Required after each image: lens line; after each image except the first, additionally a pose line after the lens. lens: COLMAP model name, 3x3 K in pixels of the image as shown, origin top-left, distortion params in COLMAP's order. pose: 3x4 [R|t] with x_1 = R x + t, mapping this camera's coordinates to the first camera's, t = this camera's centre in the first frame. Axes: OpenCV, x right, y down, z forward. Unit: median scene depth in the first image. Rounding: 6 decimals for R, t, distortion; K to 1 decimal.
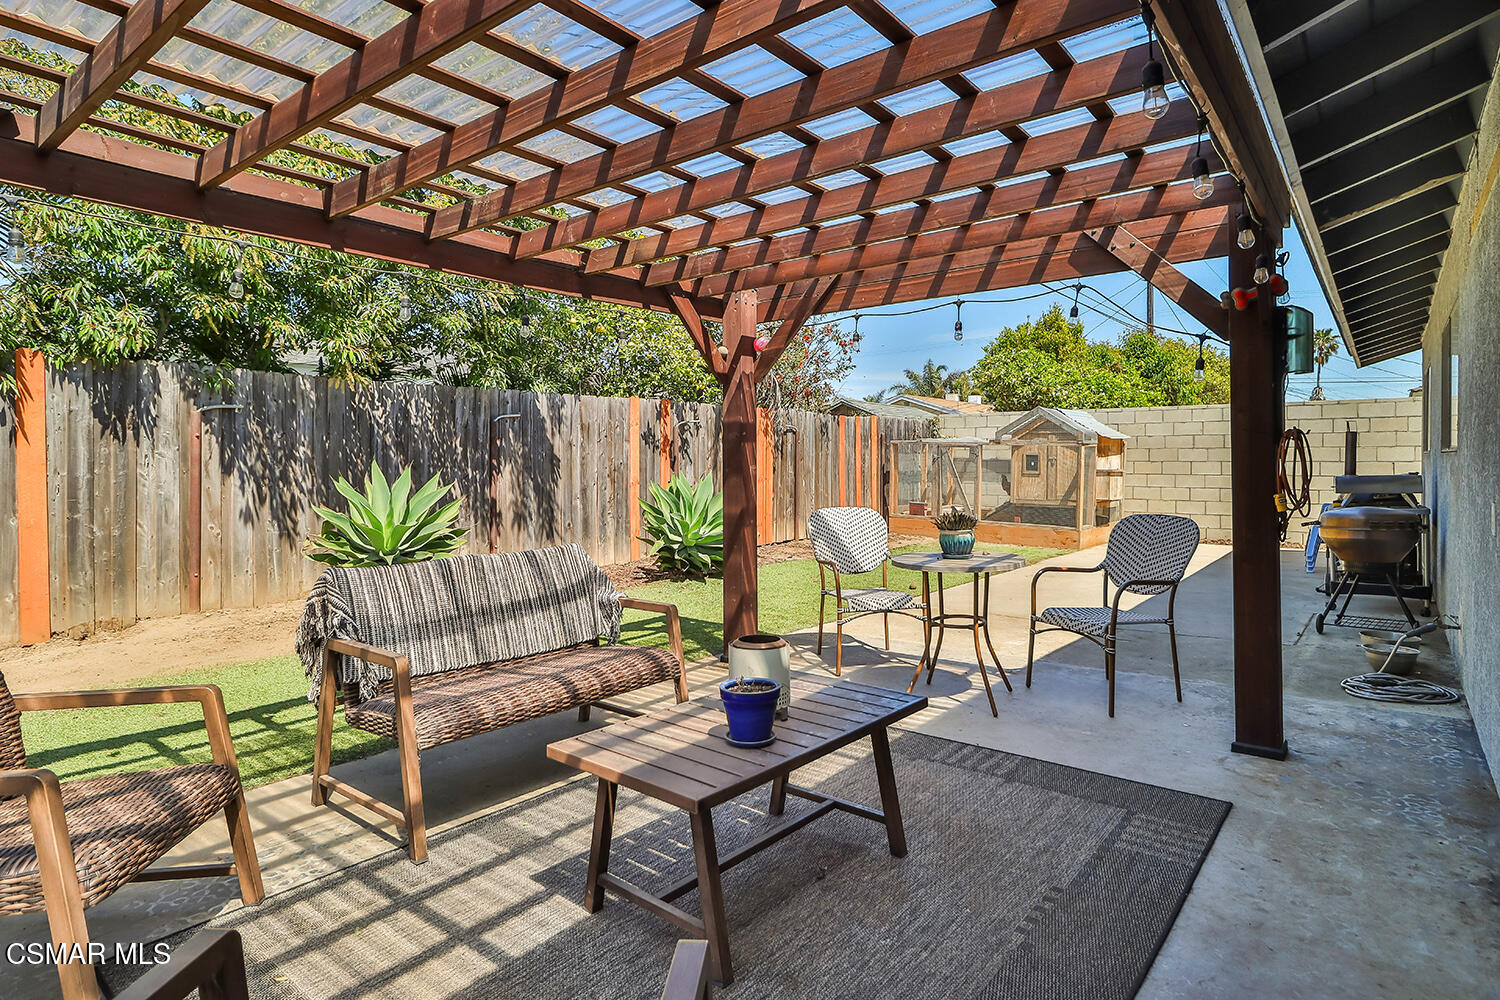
lens RADIAL K [[808.5, 0, 750.8], [0, 808.5, 489.3], [0, 0, 1]] dist [-0.002464, -0.000579]
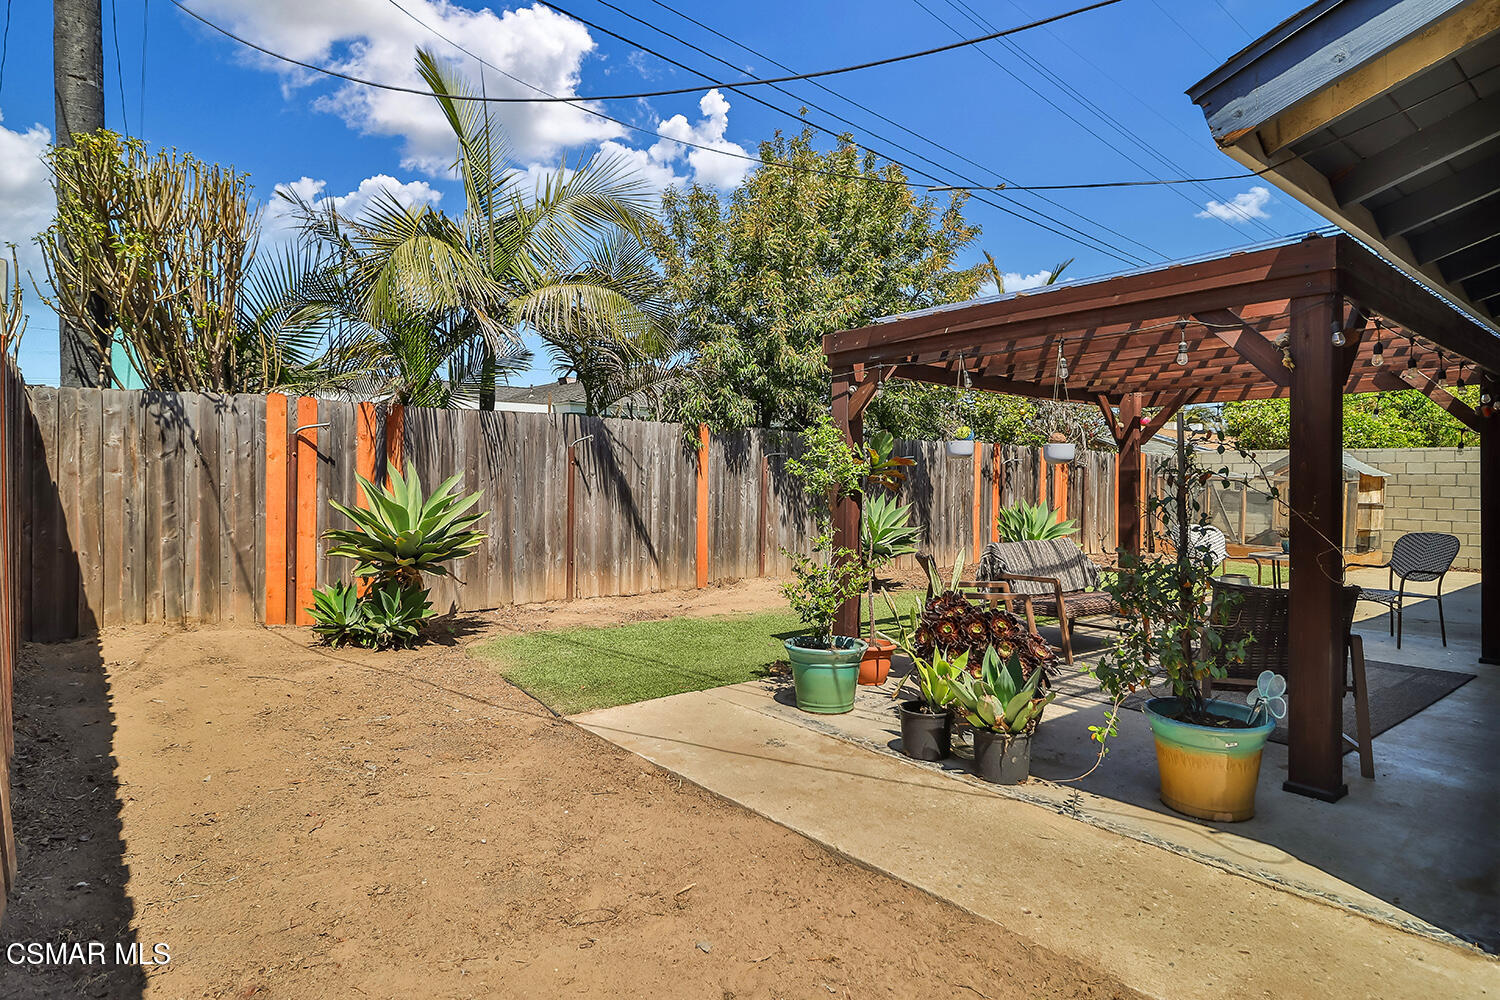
lens RADIAL K [[808.5, 0, 749.5], [0, 808.5, 499.9], [0, 0, 1]] dist [-0.002464, -0.000579]
pose [[0.976246, 0.020484, -0.215697, -0.336984], [-0.023977, 0.999620, -0.013590, 0.014940], [0.215336, 0.018439, 0.976366, -0.612498]]
